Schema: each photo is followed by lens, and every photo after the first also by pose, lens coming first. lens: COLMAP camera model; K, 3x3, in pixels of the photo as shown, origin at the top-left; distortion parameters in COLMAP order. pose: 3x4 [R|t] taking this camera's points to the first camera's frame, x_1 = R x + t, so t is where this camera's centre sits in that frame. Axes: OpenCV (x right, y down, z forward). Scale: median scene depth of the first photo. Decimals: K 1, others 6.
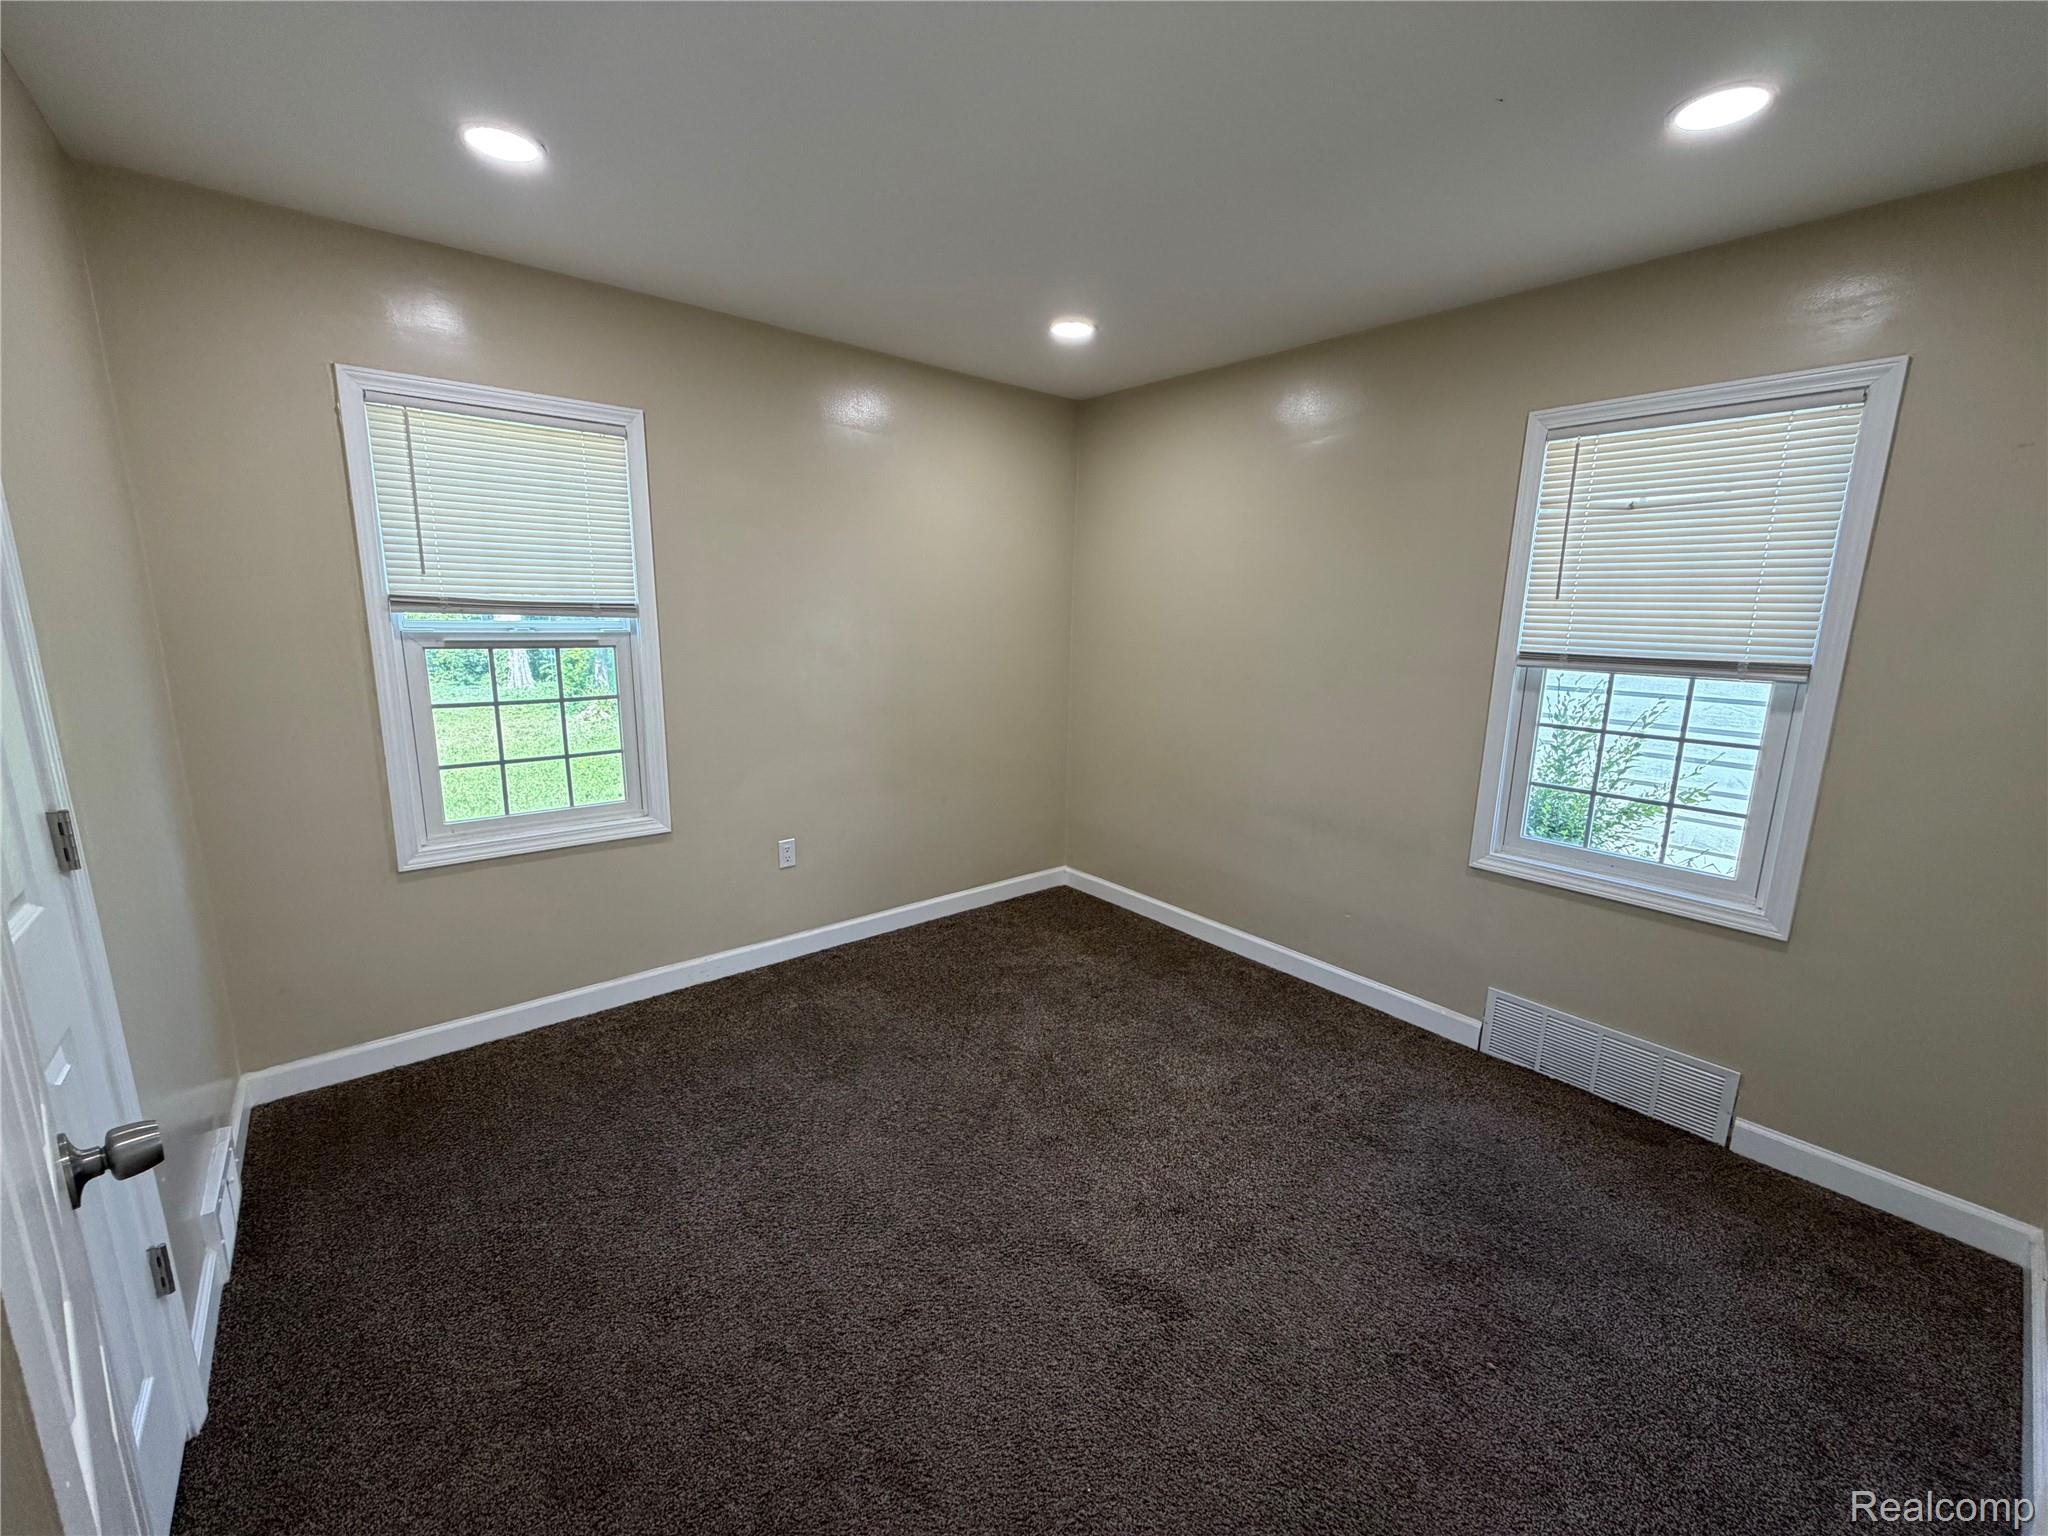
lens RADIAL K [[818.8, 0, 1012.3], [0, 818.8, 775.6], [0, 0, 1]] dist [0.004507, -0.000458]
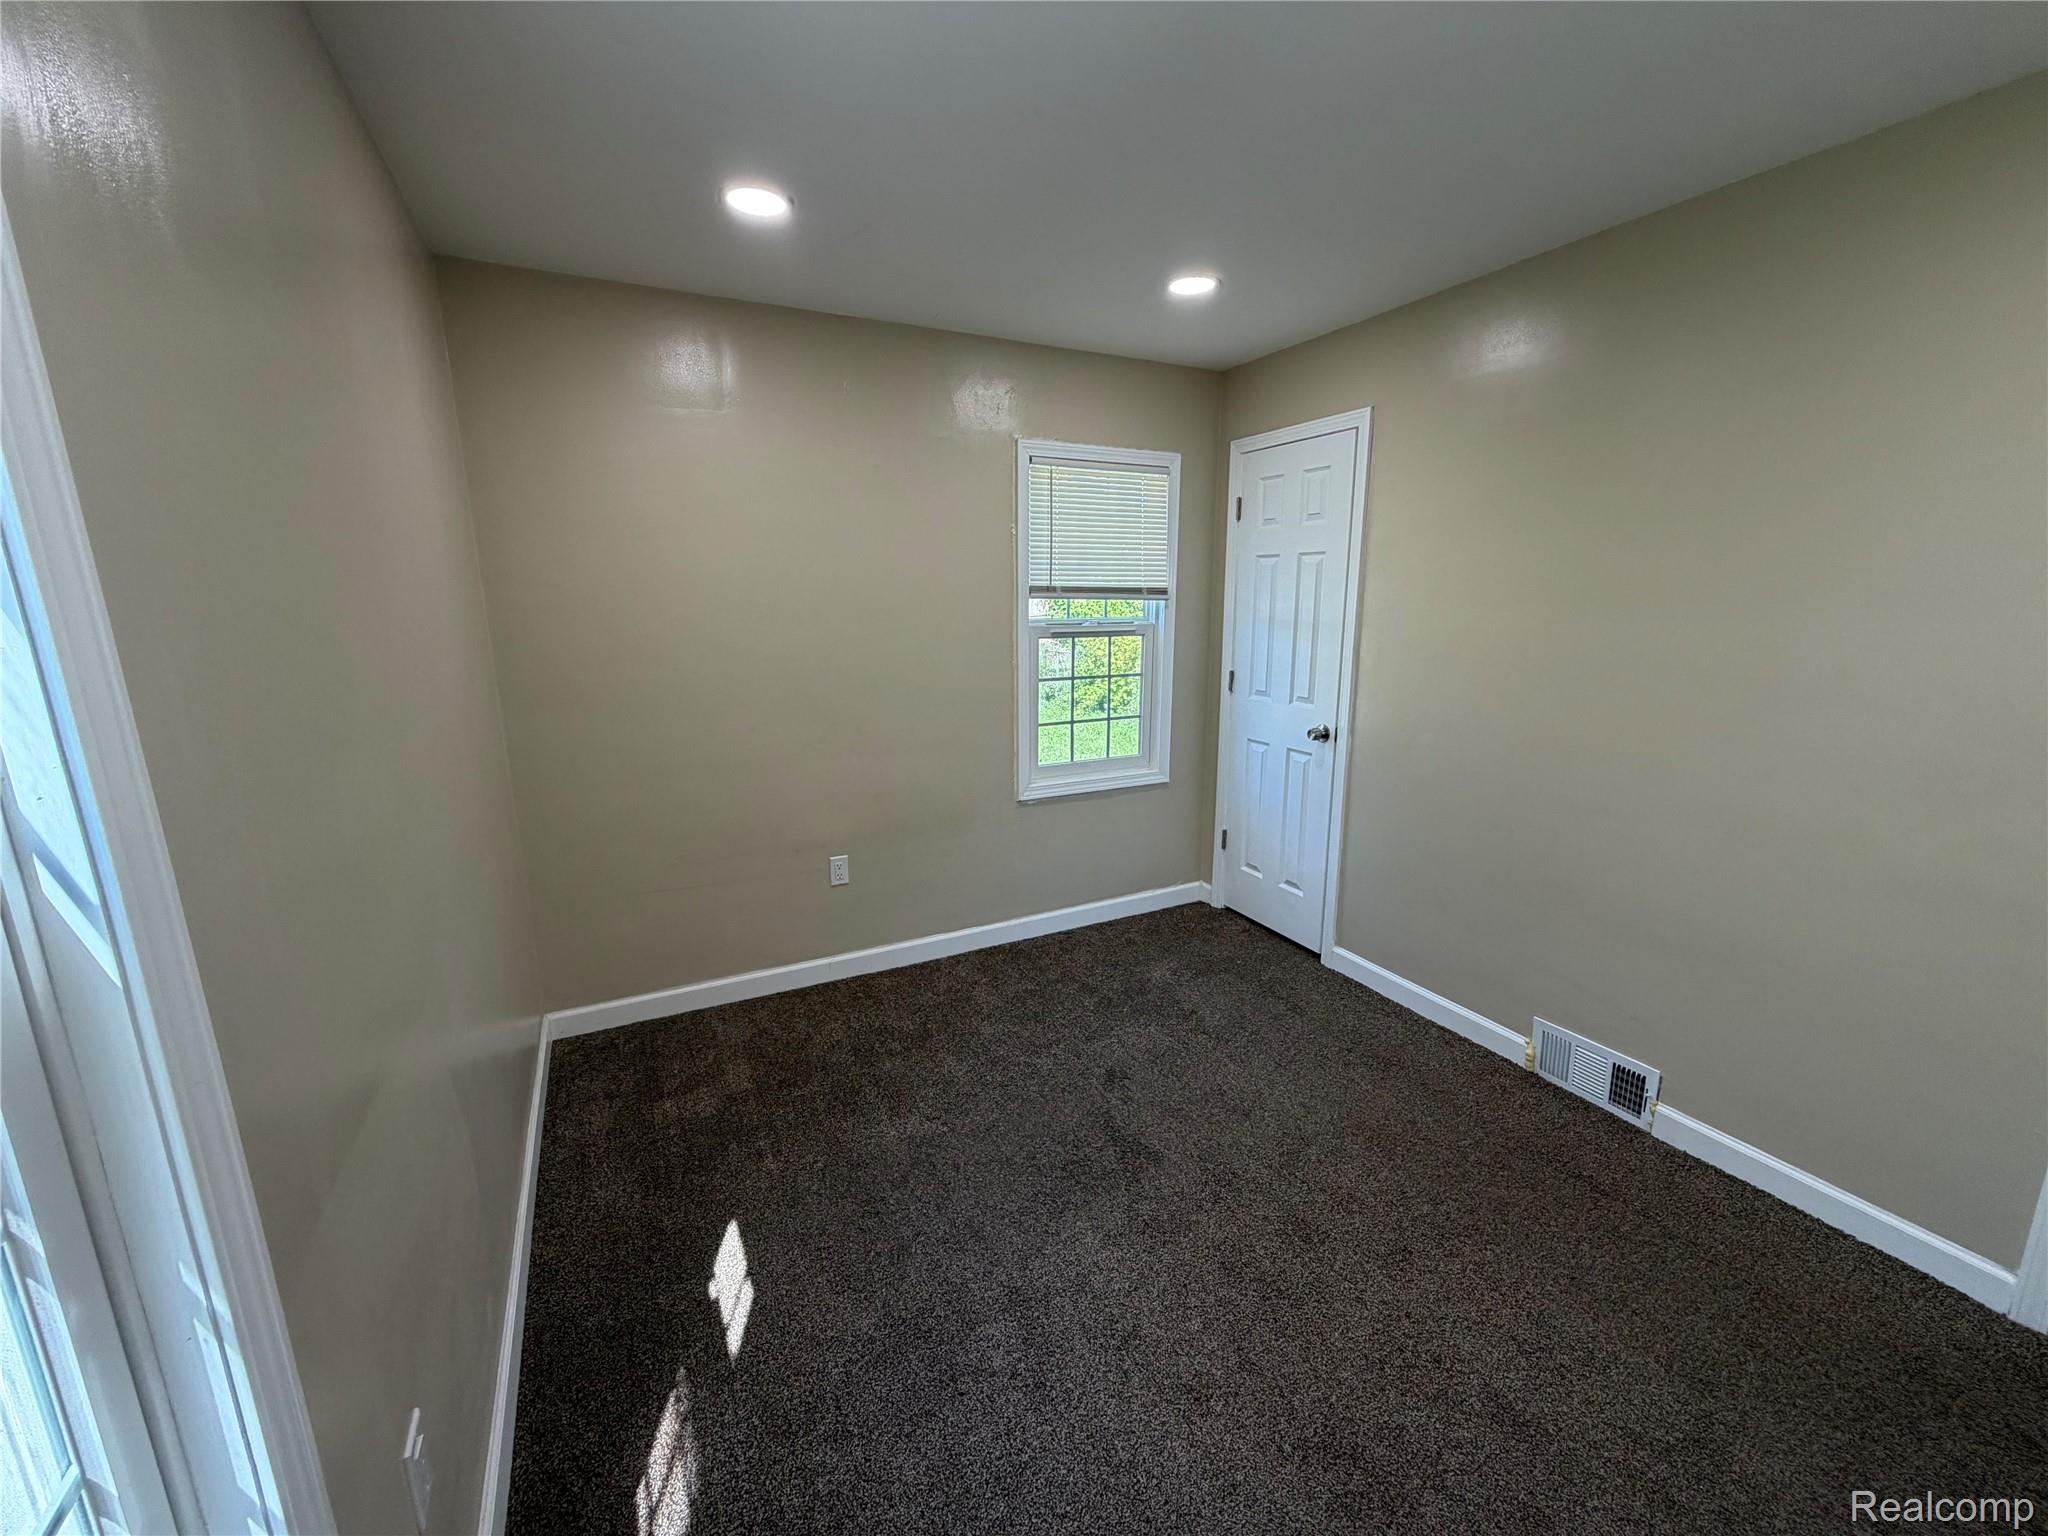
lens RADIAL K [[818.8, 0, 1020.8], [0, 818.8, 770.1], [0, 0, 1]] dist [0.004507, -0.000458]
pose [[0.973743, 0.014887, -0.227163, -0.382814], [-0.015197, 0.999884, 0.000382, 0.060265], [0.227143, 0.003080, 0.973857, -0.310288]]
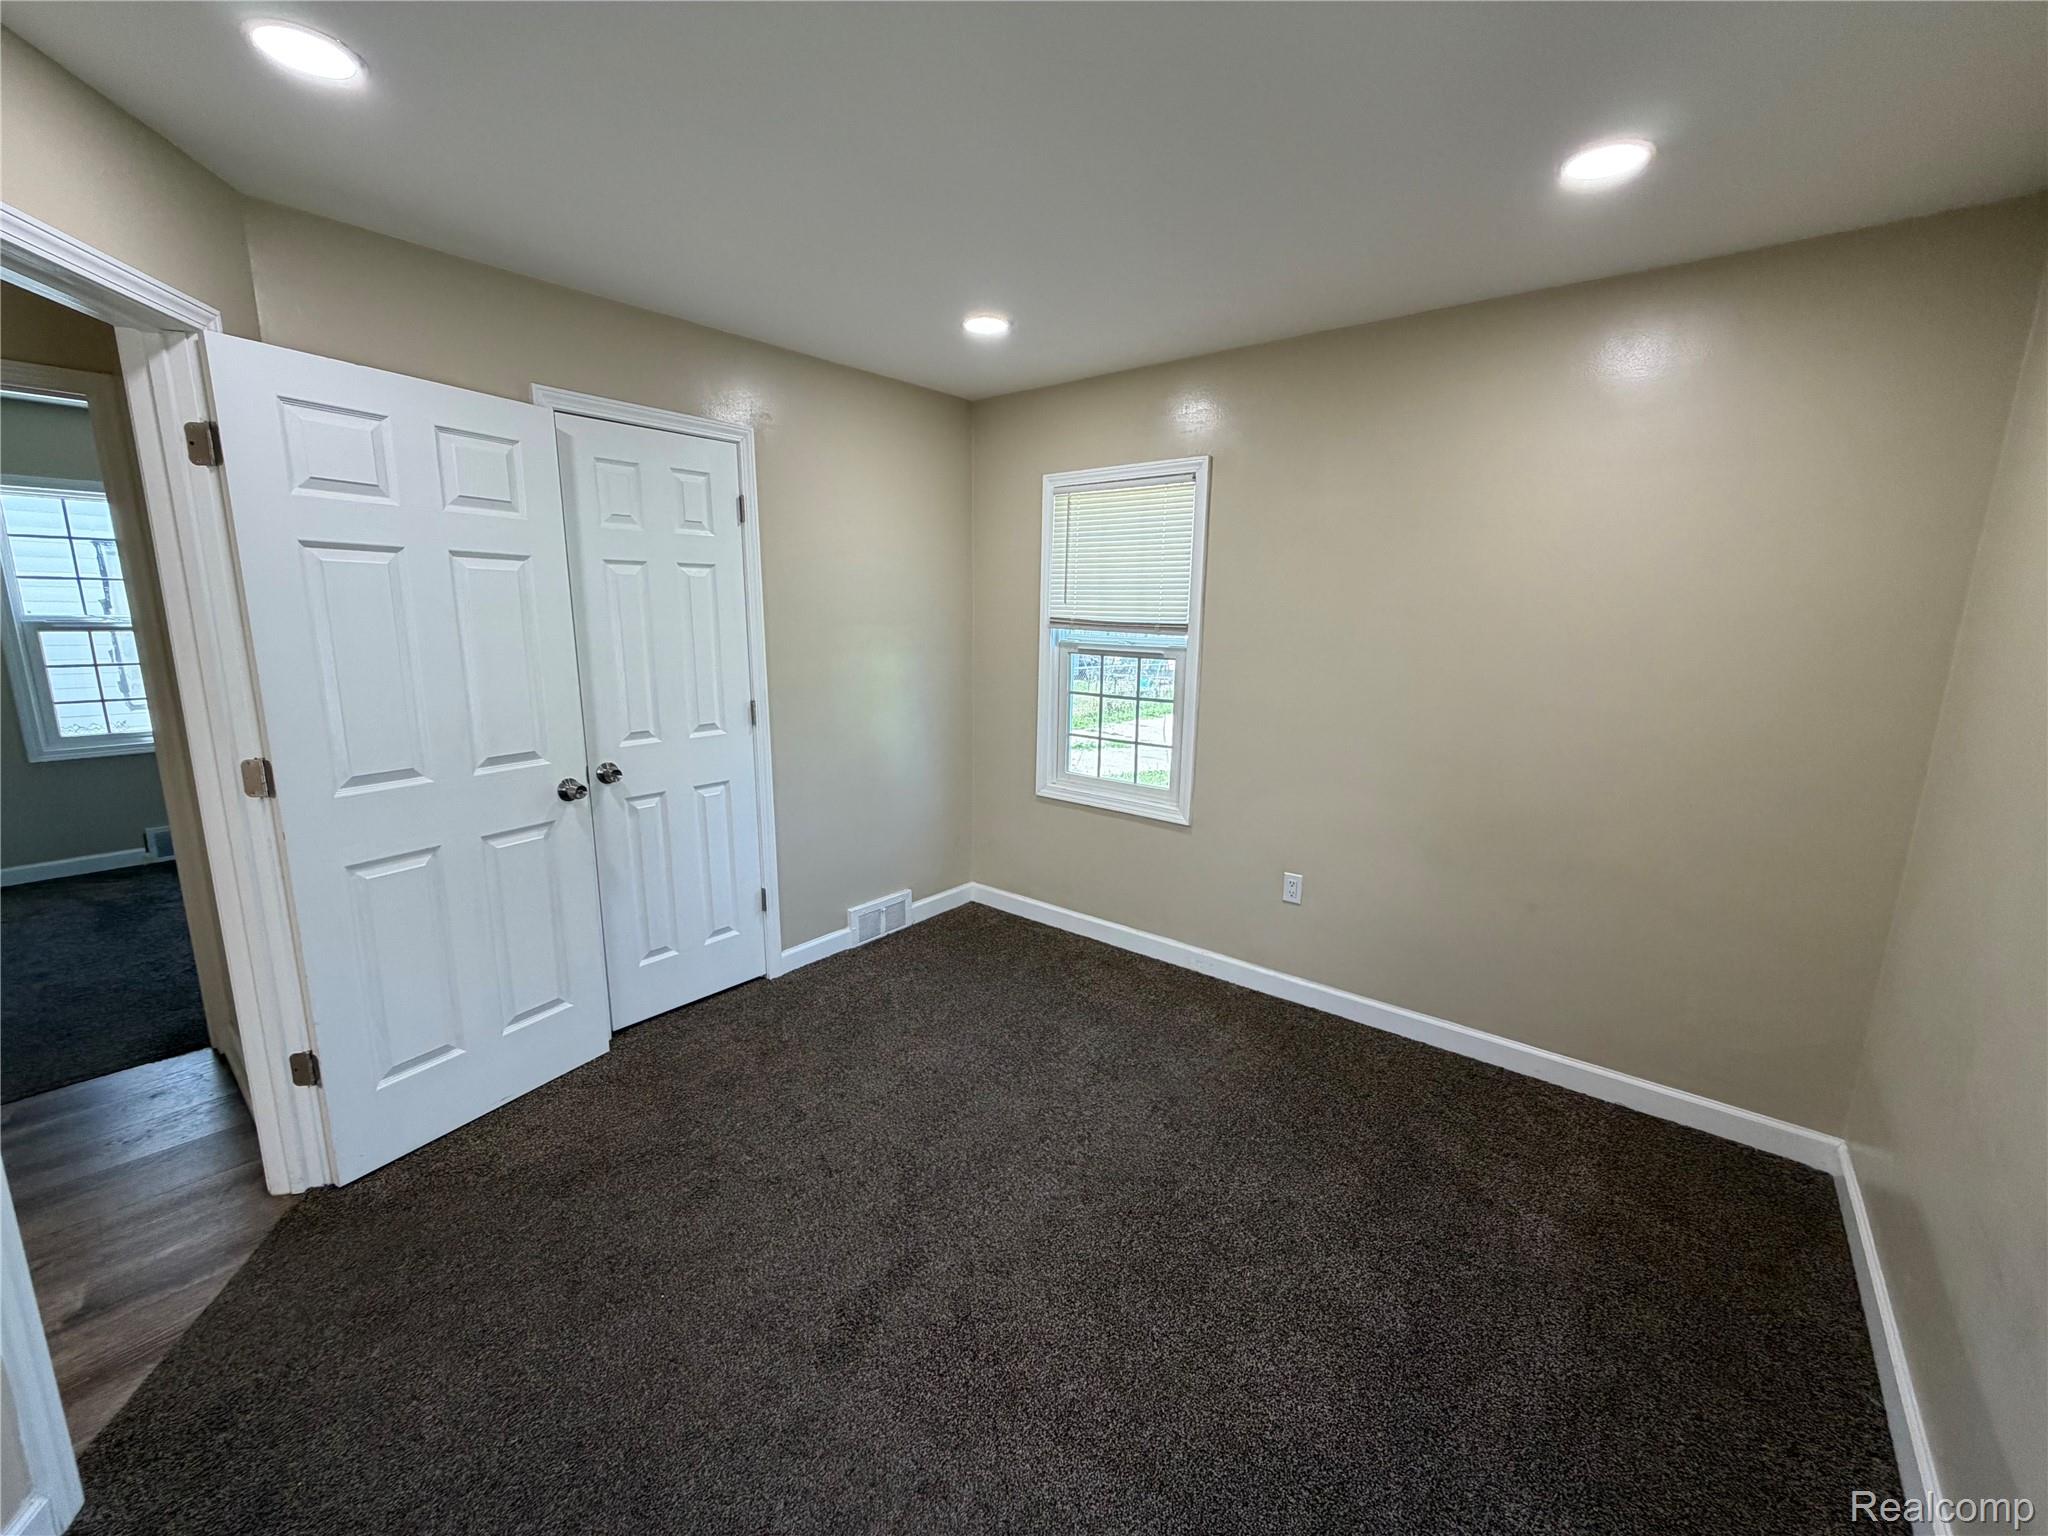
lens RADIAL K [[818.8, 0, 1022.8], [0, 818.8, 774.7], [0, 0, 1]] dist [0.004507, -0.000458]
pose [[0.190122, 0.174731, -0.966086, 0.659830], [-0.211558, 0.968208, 0.133481, -0.108449], [0.958695, 0.179006, 0.221043, 0.562452]]
